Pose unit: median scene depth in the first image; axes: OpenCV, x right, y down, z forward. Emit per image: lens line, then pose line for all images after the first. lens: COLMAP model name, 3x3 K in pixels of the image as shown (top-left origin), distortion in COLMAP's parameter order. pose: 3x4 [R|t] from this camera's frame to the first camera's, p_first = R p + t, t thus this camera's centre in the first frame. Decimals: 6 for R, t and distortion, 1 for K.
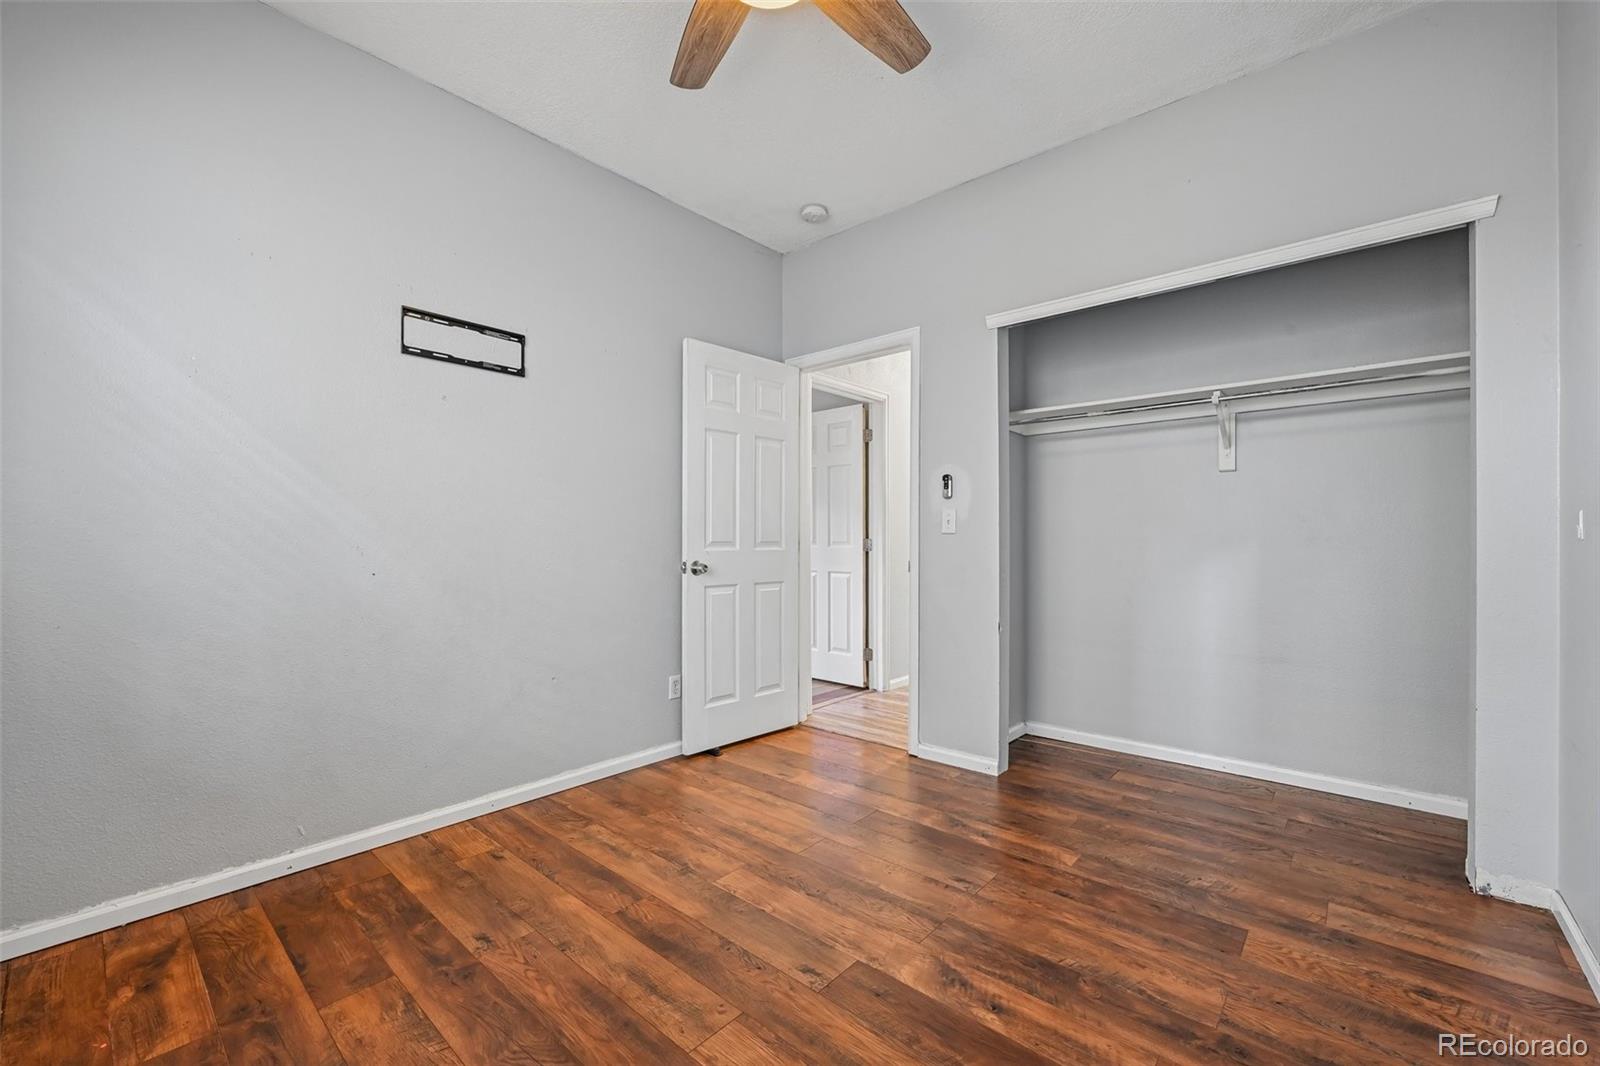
lens RADIAL K [[643.2, 0, 814.4], [0, 643.2, 541.5], [0, 0, 1]] dist [-0.011615, 0.001043]
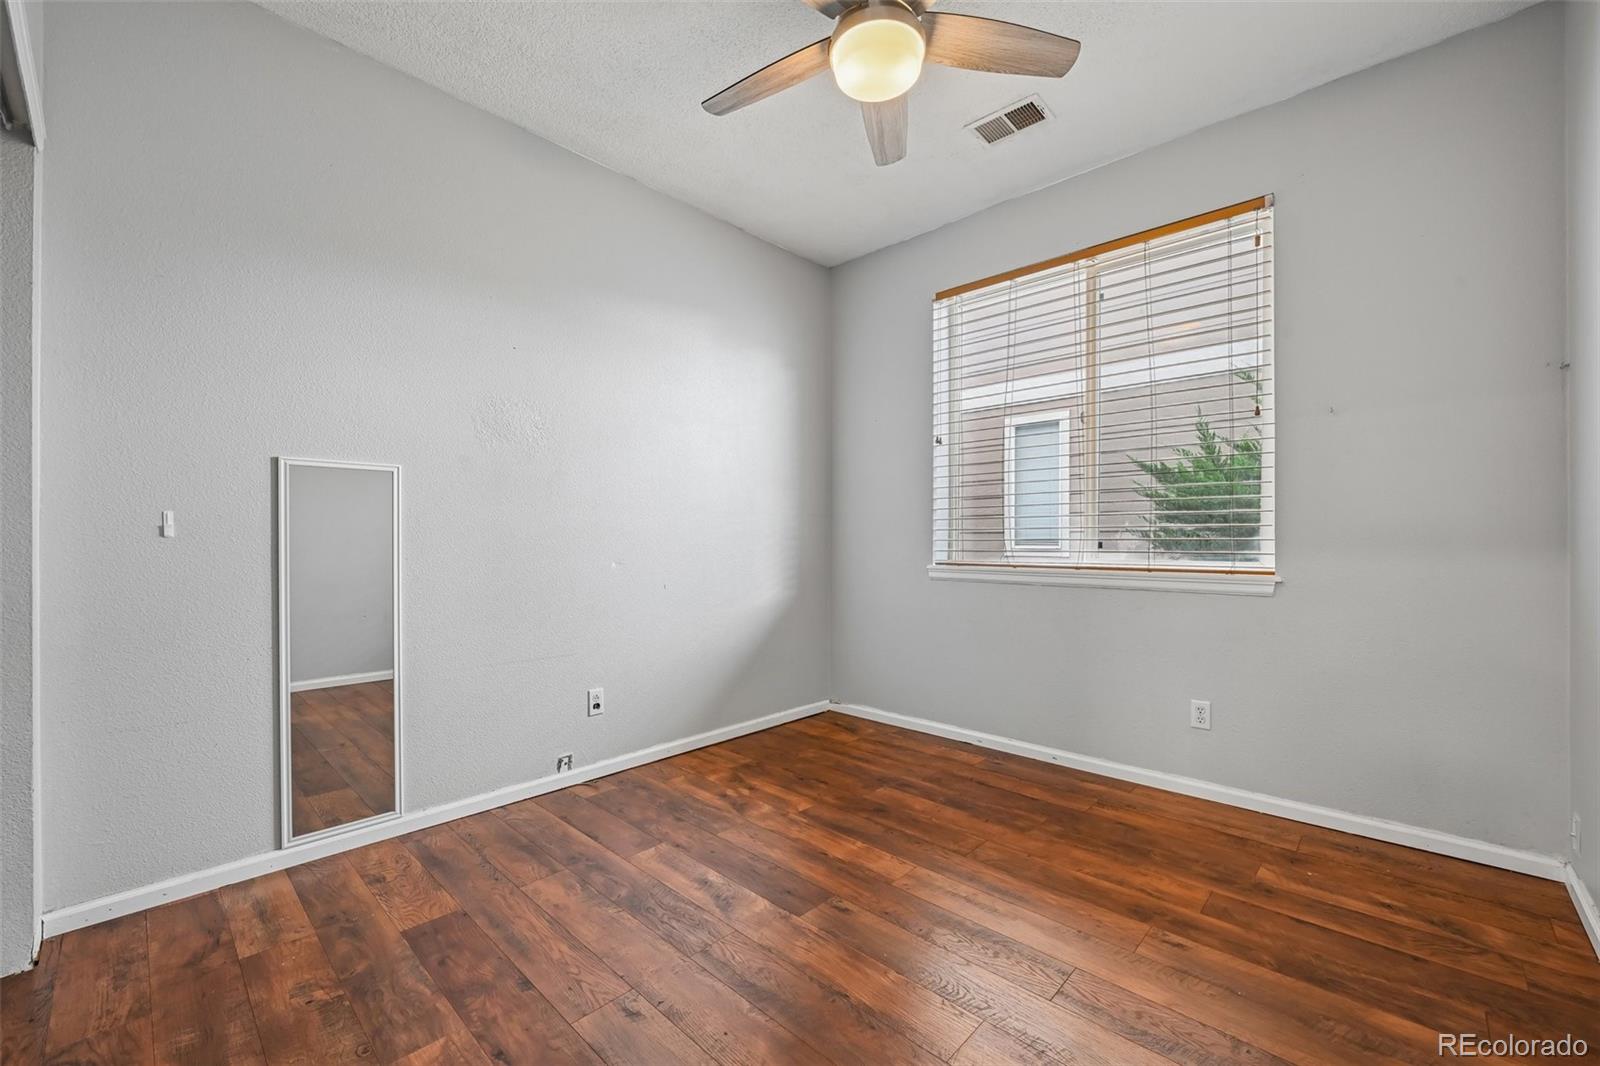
lens RADIAL K [[643.2, 0, 800.9], [0, 643.2, 538.5], [0, 0, 1]] dist [-0.011615, 0.001043]
pose [[-0.998352, 0.001138, 0.057383, -0.000179], [0.000861, 0.999988, -0.004864, 0.002153], [-0.057388, -0.004806, -0.998340, 1.720710]]
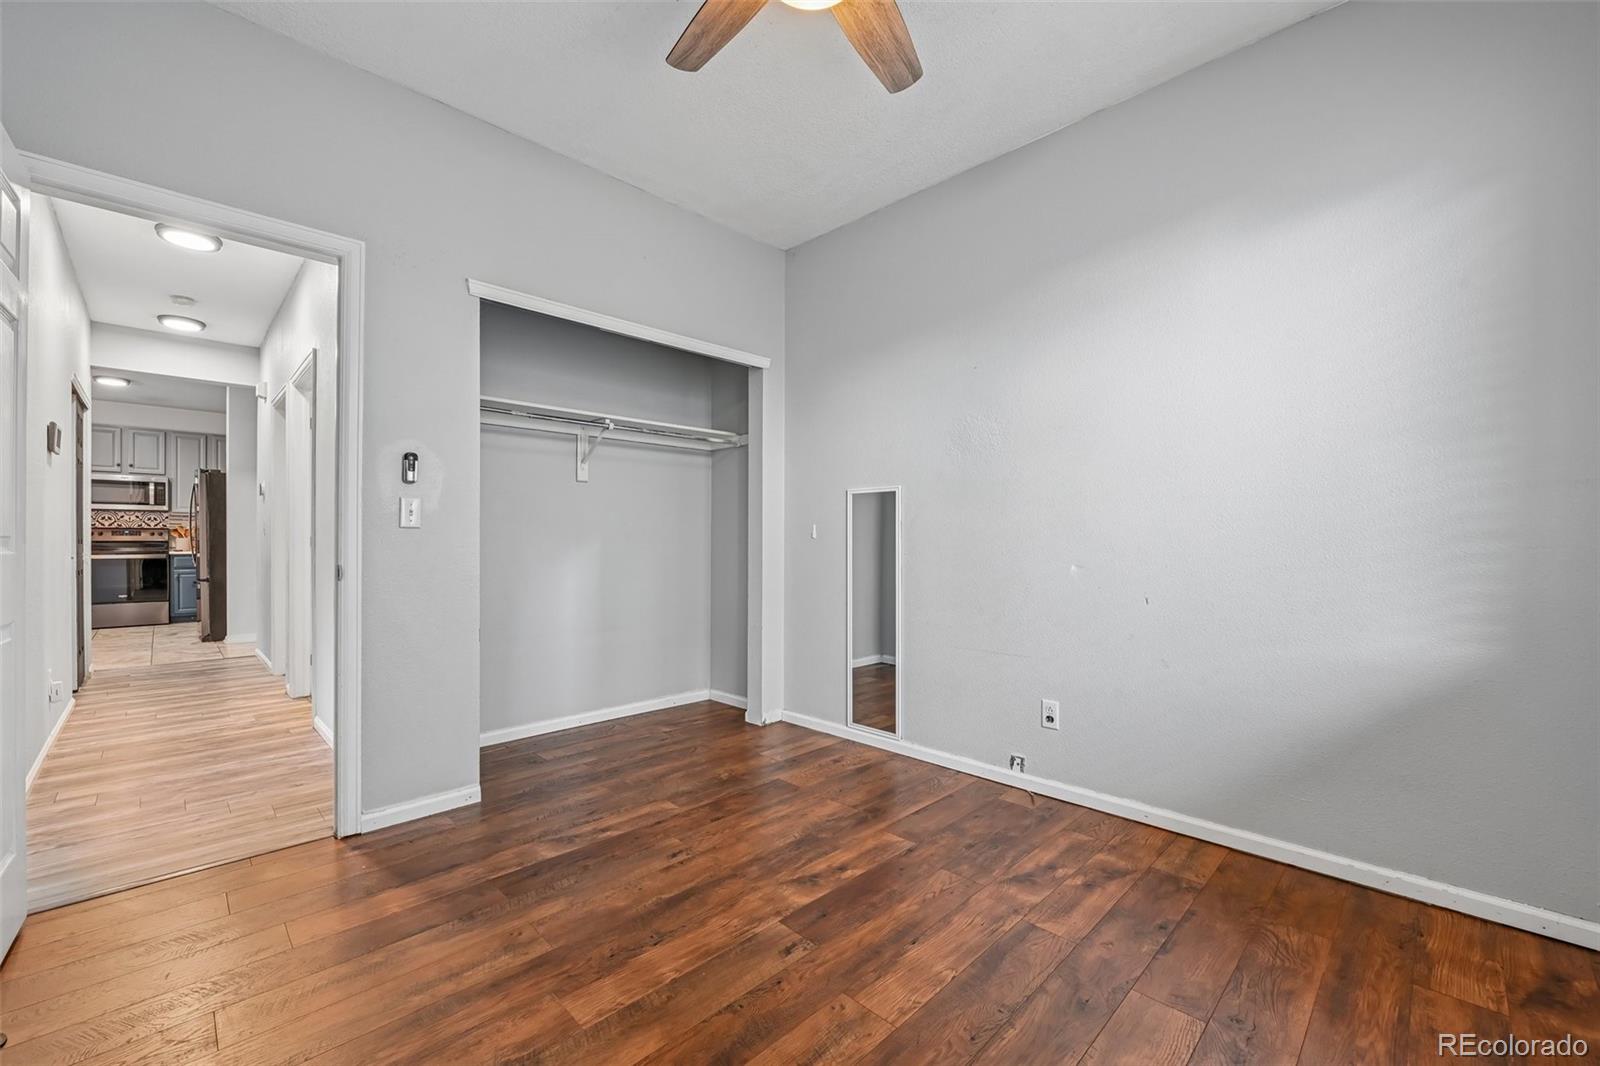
lens RADIAL K [[643.2, 0, 802.5], [0, 643.2, 541.6], [0, 0, 1]] dist [-0.011615, 0.001043]
pose [[0.080962, -0.001952, 0.996715, -0.830551], [-0.003919, 0.999990, 0.002276, 0.001616], [-0.996710, -0.004090, 0.080953, 0.710205]]
